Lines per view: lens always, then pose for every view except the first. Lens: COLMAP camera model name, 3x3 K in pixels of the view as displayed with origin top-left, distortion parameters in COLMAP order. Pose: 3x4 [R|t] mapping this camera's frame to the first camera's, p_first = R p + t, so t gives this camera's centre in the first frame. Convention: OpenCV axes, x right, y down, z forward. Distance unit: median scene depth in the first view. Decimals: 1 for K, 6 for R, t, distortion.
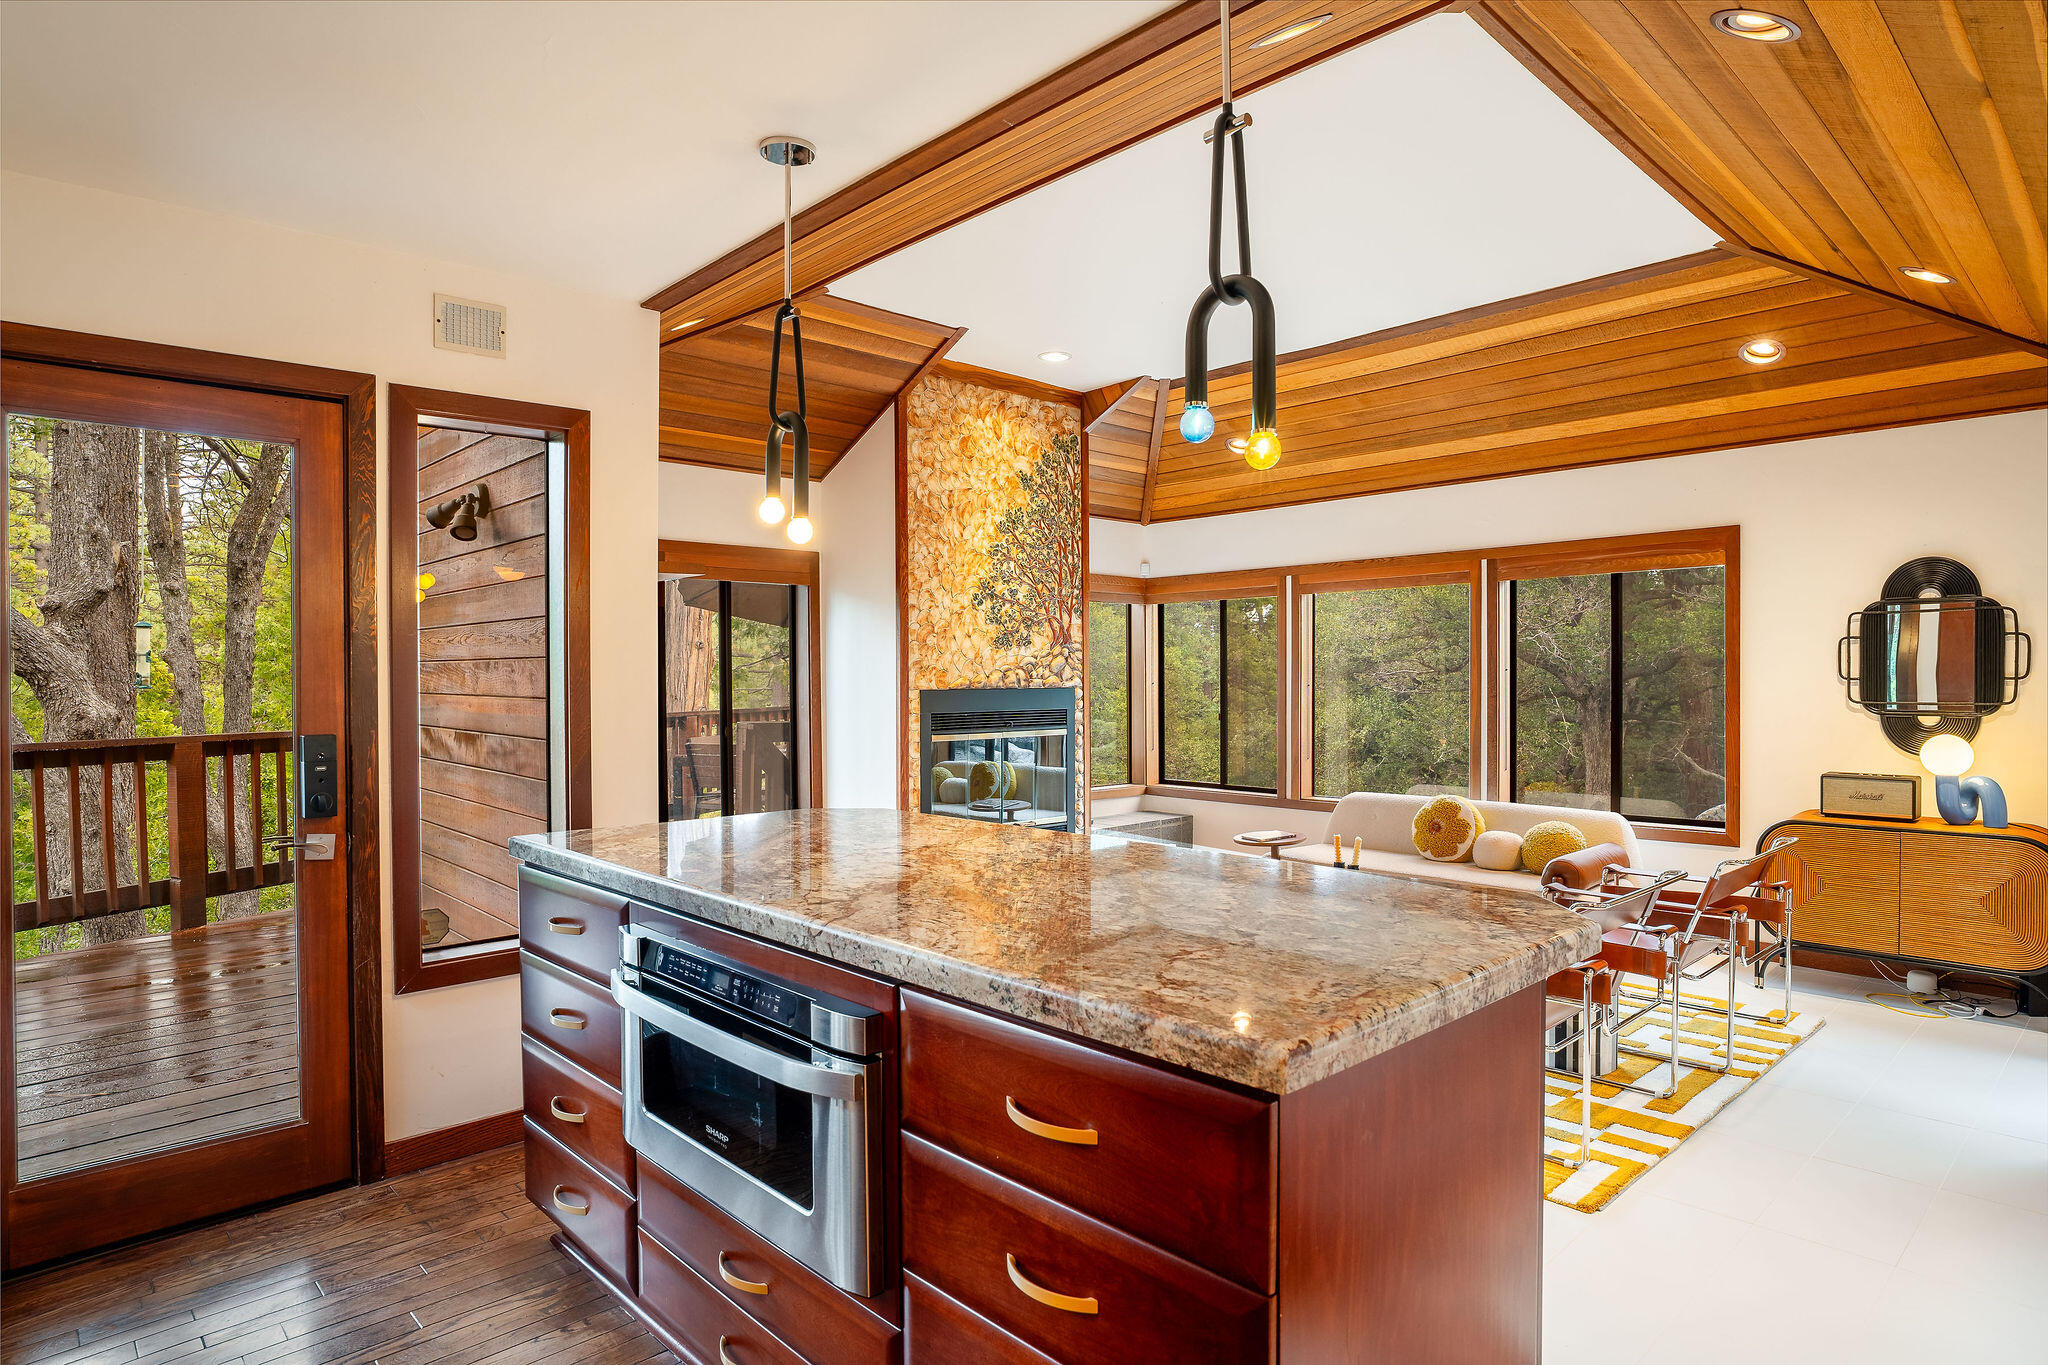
lens RADIAL K [[1130.2, 0, 1043.6], [0, 1130.2, 674.7], [0, 0, 1]] dist [-0.004111, 0.002782]
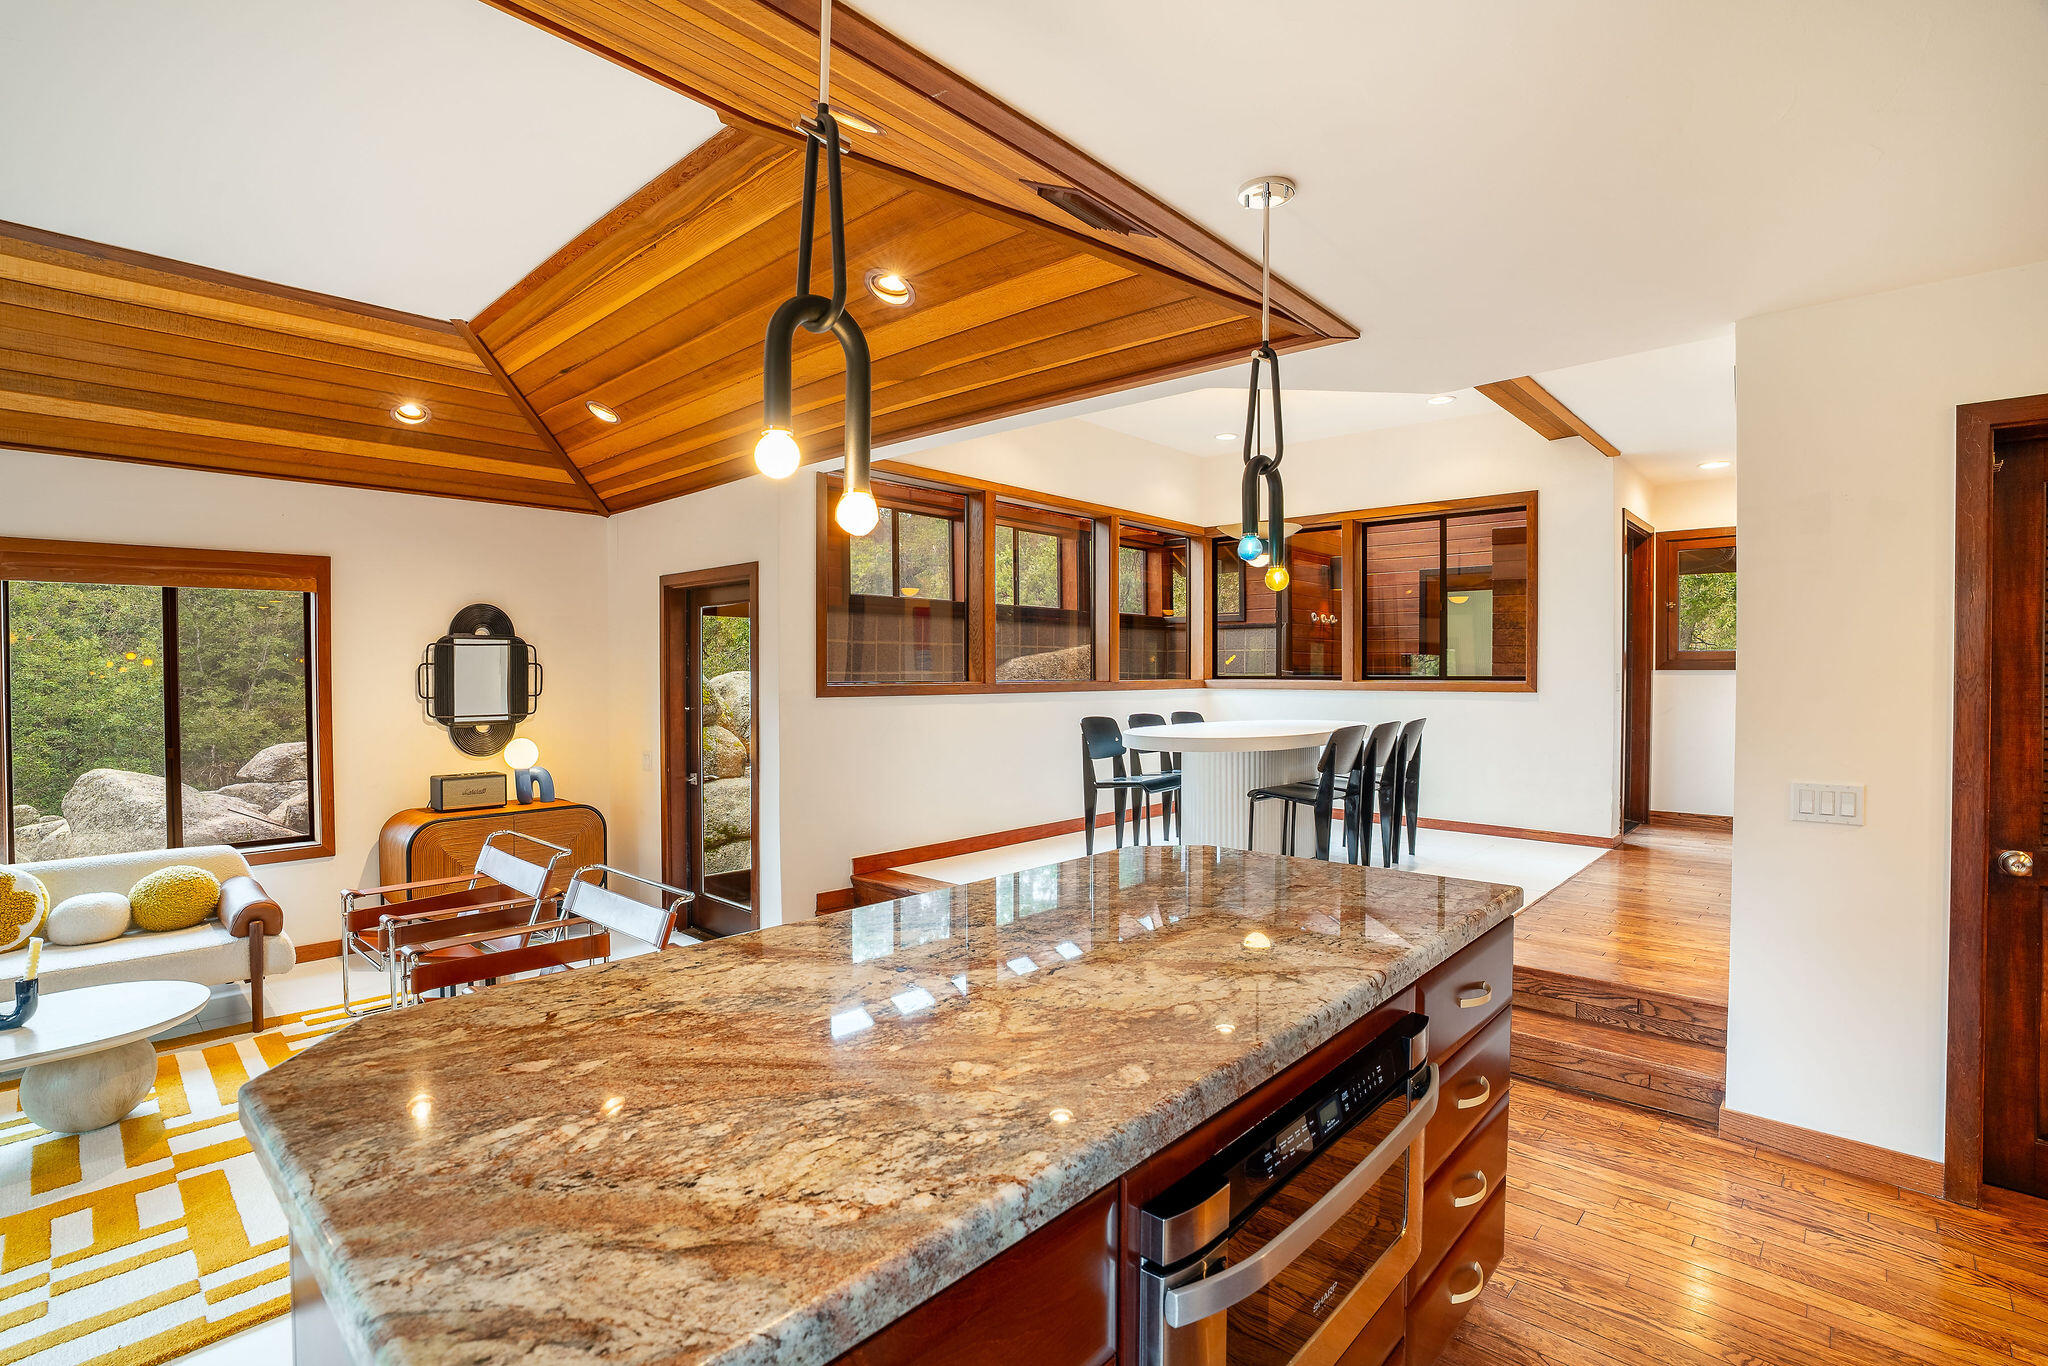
lens RADIAL K [[958.5, 0, 1043.0], [0, 958.5, 682.8], [0, 0, 1]] dist [-0.042467, 0.009570]
pose [[-0.057758, -0.006988, 0.998306, -0.348138], [0.004851, 0.999962, 0.007280, -0.017365], [-0.998319, 0.005264, -0.057722, 0.416790]]
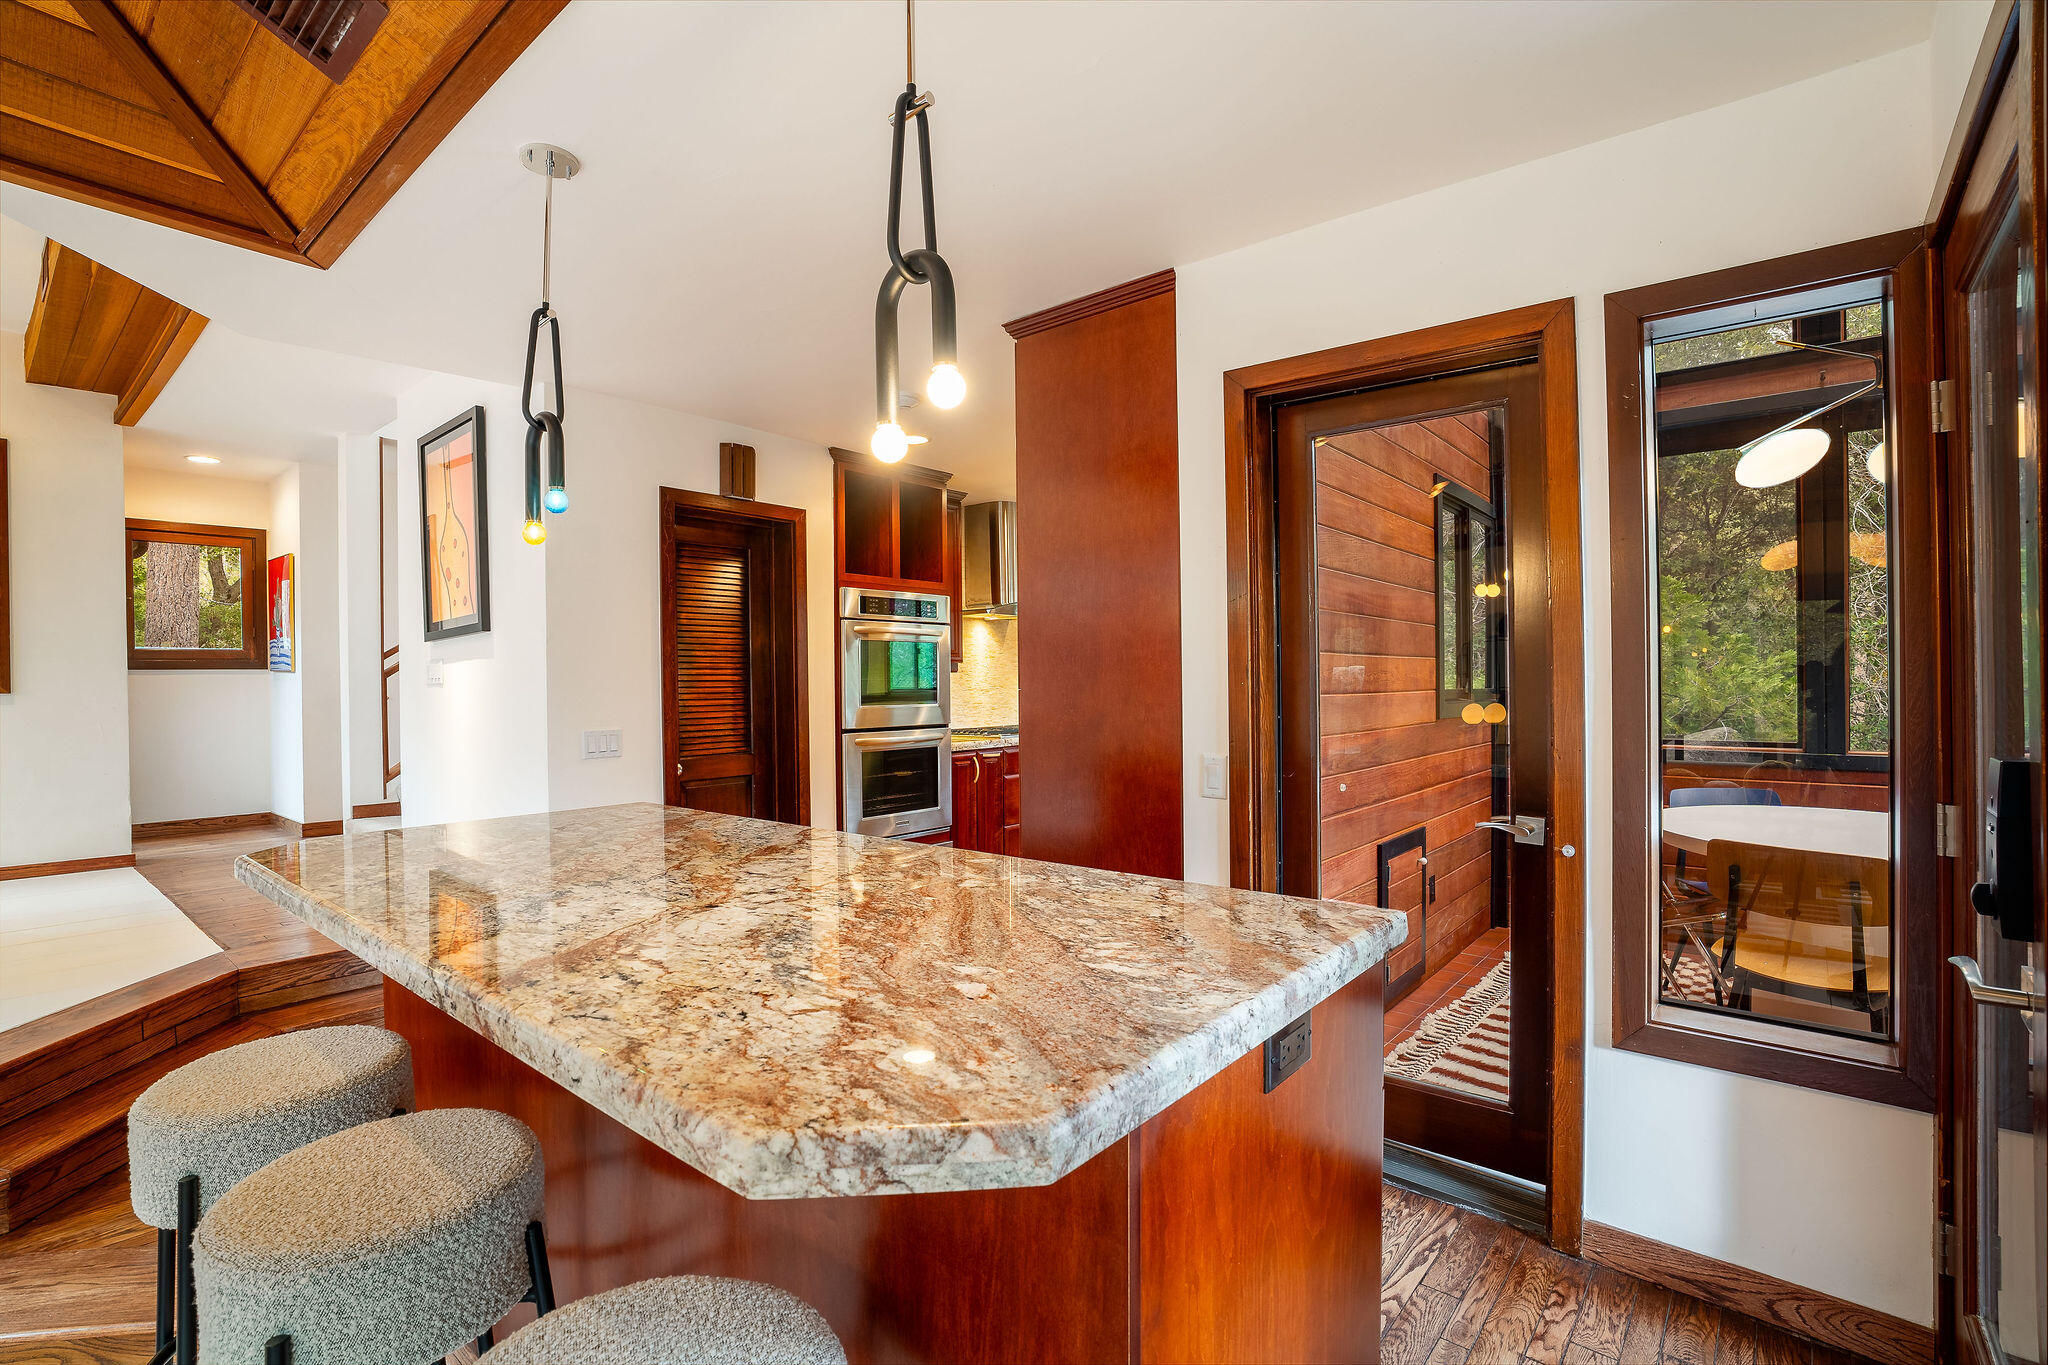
lens RADIAL K [[958.5, 0, 1023.3], [0, 958.5, 684.3], [0, 0, 1]] dist [-0.042467, 0.009570]
pose [[-0.992927, 0.013777, -0.117922, -0.112383], [0.013714, 0.999905, 0.001343, 0.010583], [0.117930, -0.000283, -0.993022, 0.716088]]
